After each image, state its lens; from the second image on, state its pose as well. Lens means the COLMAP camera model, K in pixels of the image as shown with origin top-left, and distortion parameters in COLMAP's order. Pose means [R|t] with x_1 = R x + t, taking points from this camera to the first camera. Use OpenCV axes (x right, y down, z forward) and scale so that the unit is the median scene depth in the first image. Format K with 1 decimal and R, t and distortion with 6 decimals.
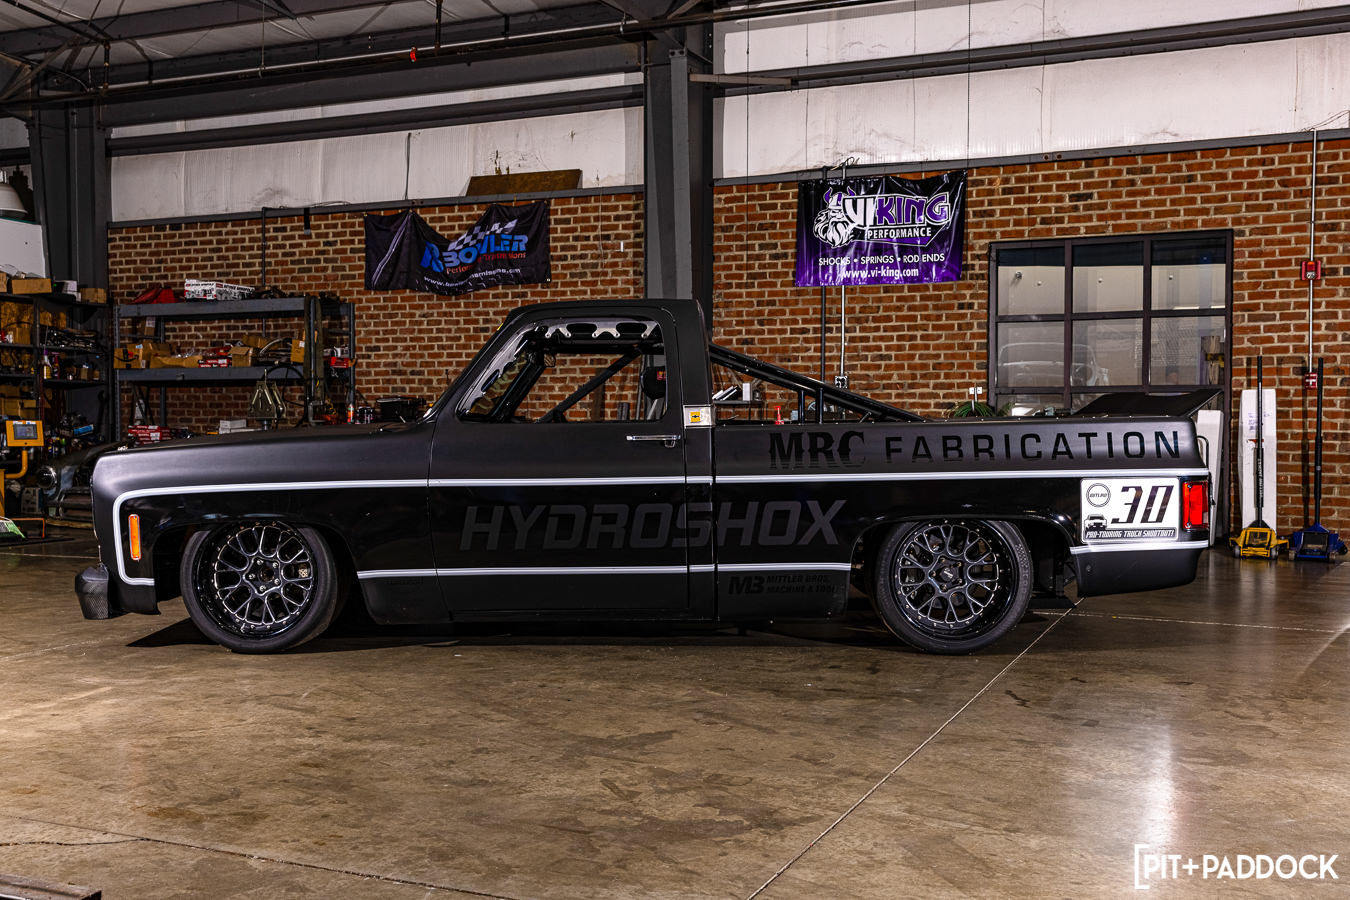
lens RADIAL K [[1255.2, 0, 675.0], [0, 1255.2, 450.0], [0, 0, 1]] dist [0.027189, -0.010729]
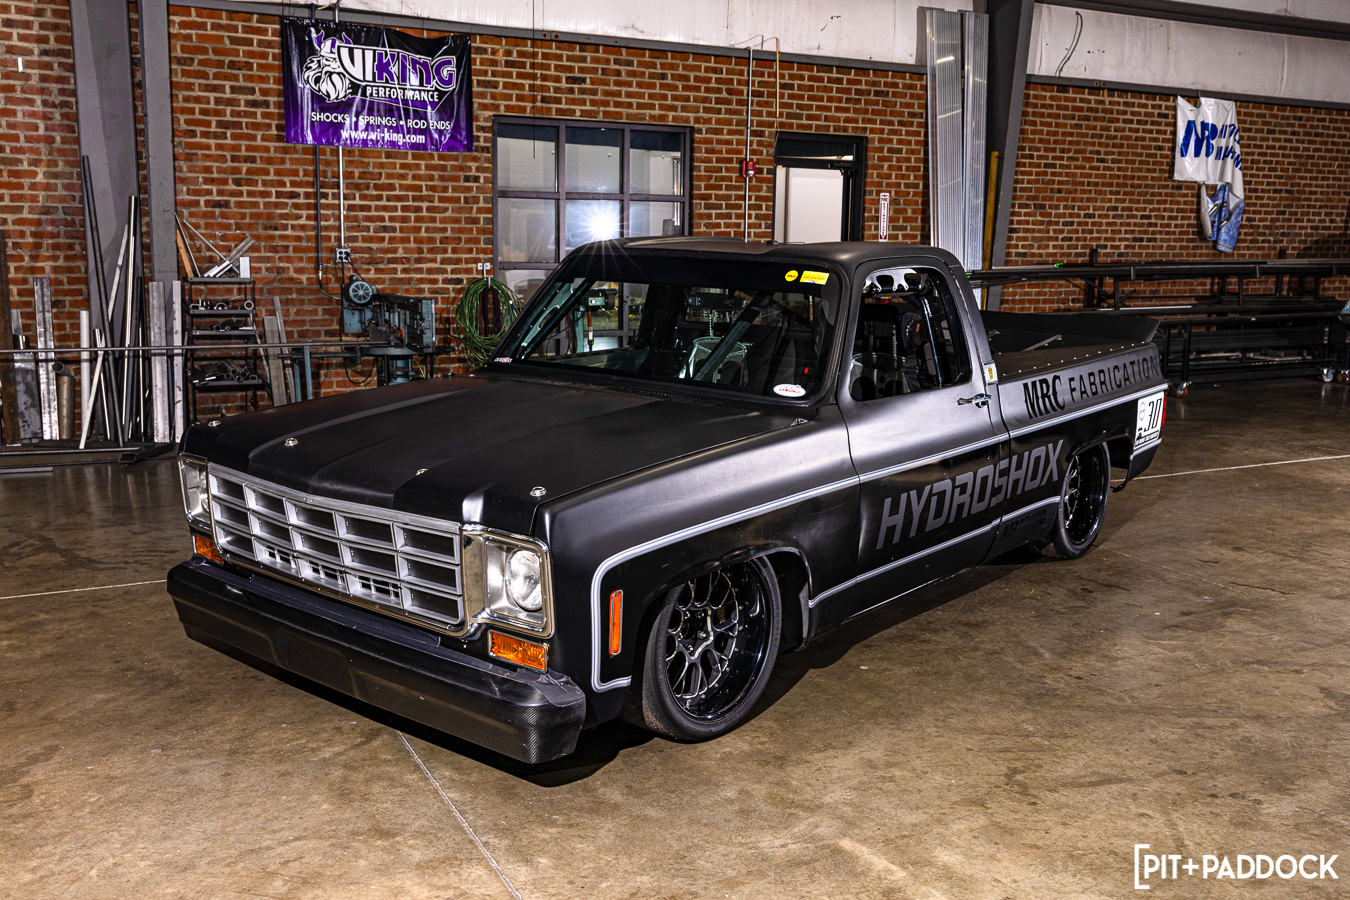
lens RADIAL K [[1186.4, 0, 675.0], [0, 1186.4, 450.0], [0, 0, 1]] dist [0.004824, 0.006034]
pose [[0.654888, -0.126322, 0.745093, -0.376683], [0.007337, 0.986947, 0.160877, -0.052741], [-0.755690, -0.099890, 0.647267, 0.254946]]
